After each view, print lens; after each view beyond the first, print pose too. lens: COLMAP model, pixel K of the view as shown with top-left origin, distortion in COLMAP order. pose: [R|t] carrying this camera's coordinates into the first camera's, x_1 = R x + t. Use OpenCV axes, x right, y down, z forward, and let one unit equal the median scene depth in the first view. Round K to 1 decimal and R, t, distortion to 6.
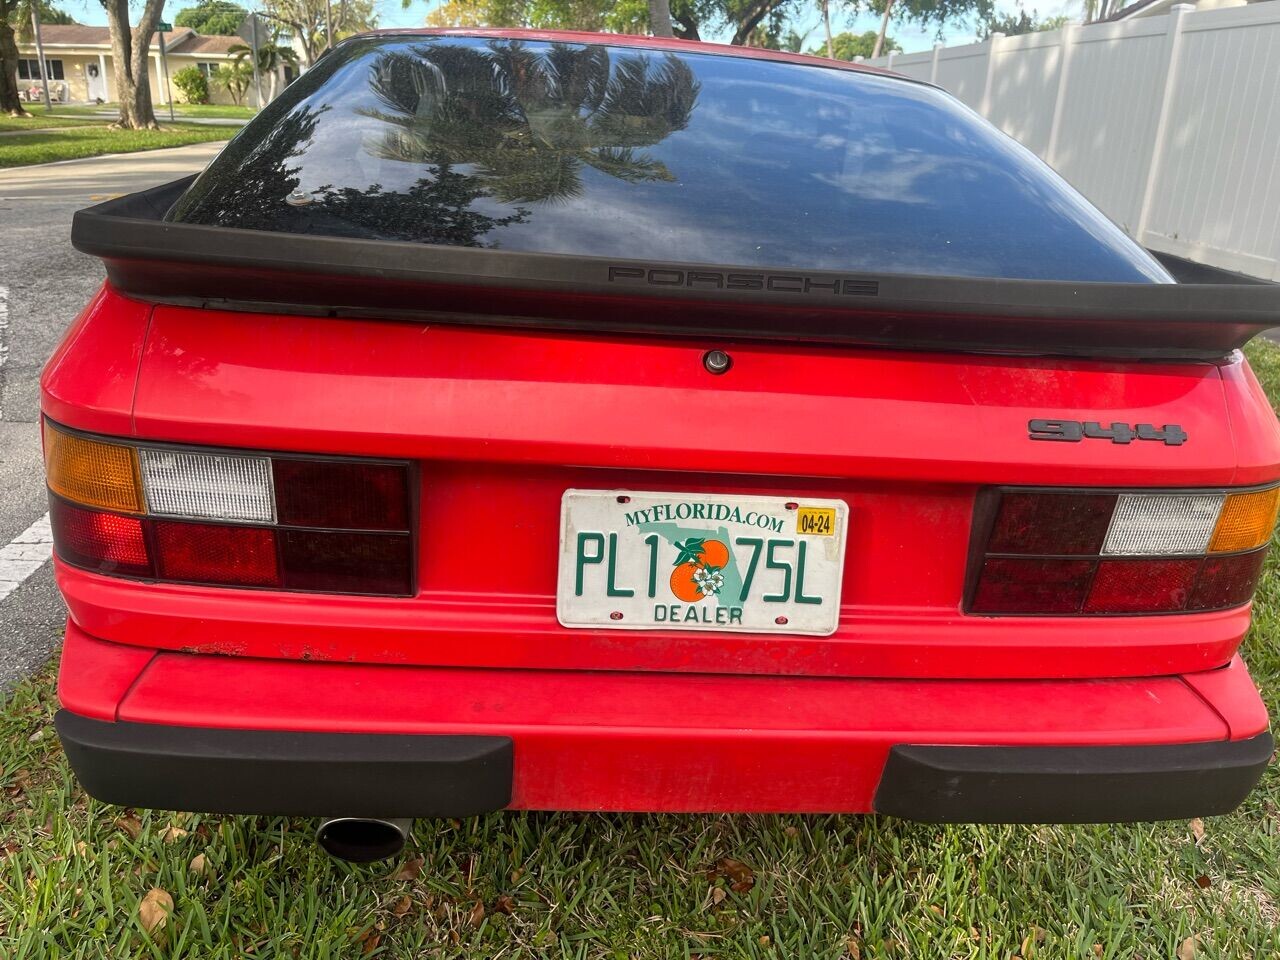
lens RADIAL K [[933.4, 0, 637.3], [0, 933.4, 518.6], [0, 0, 1]] dist [0.069984, -0.095690]
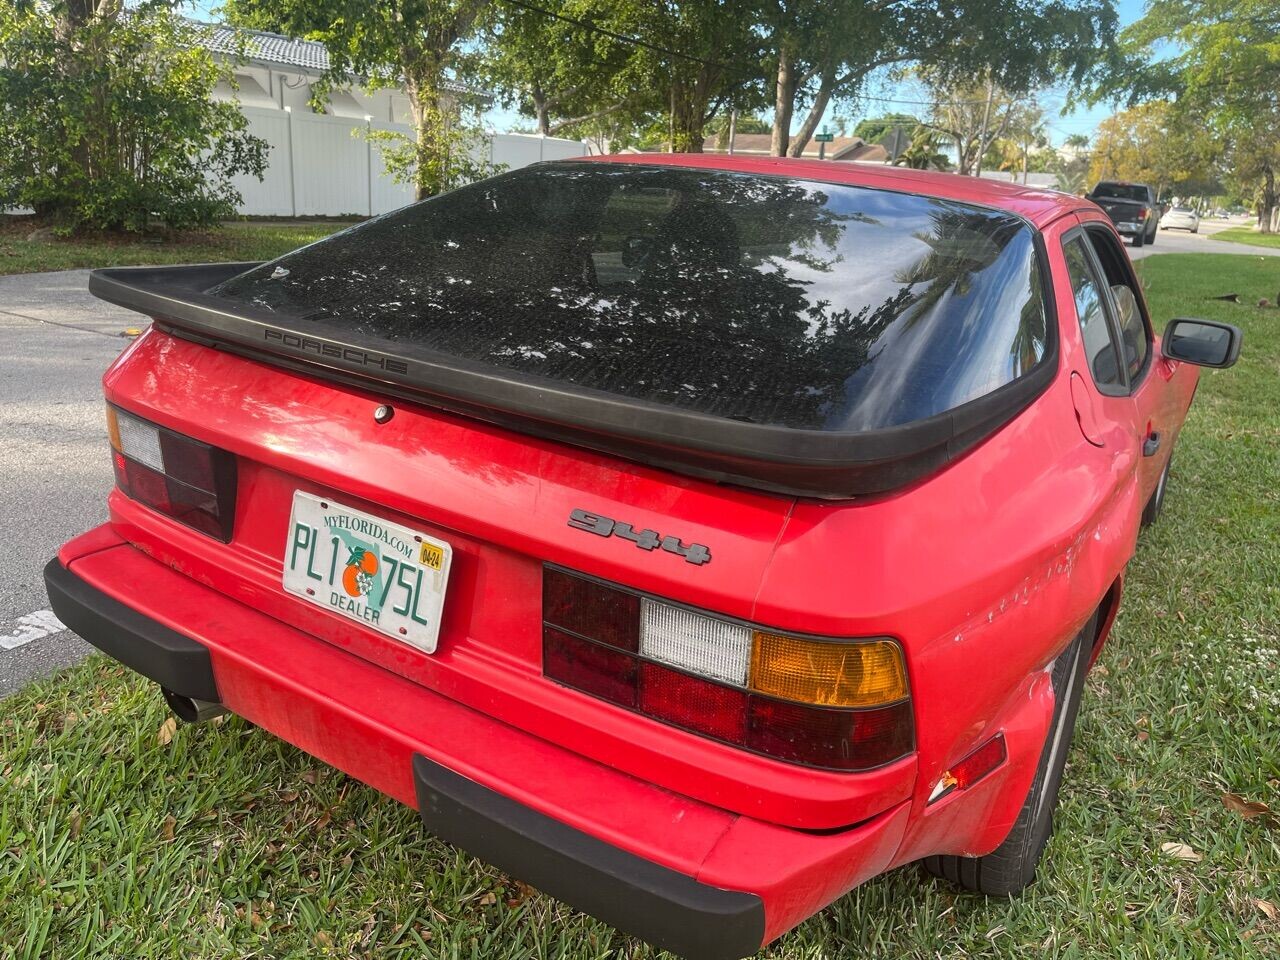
lens RADIAL K [[933.4, 0, 637.3], [0, 933.4, 518.6], [0, 0, 1]] dist [0.069984, -0.095690]
pose [[0.811963, 0.206439, -0.545984, 1.058947], [-0.256937, 0.966283, -0.016750, -0.092558], [0.524117, 0.153884, 0.837628, 0.114510]]
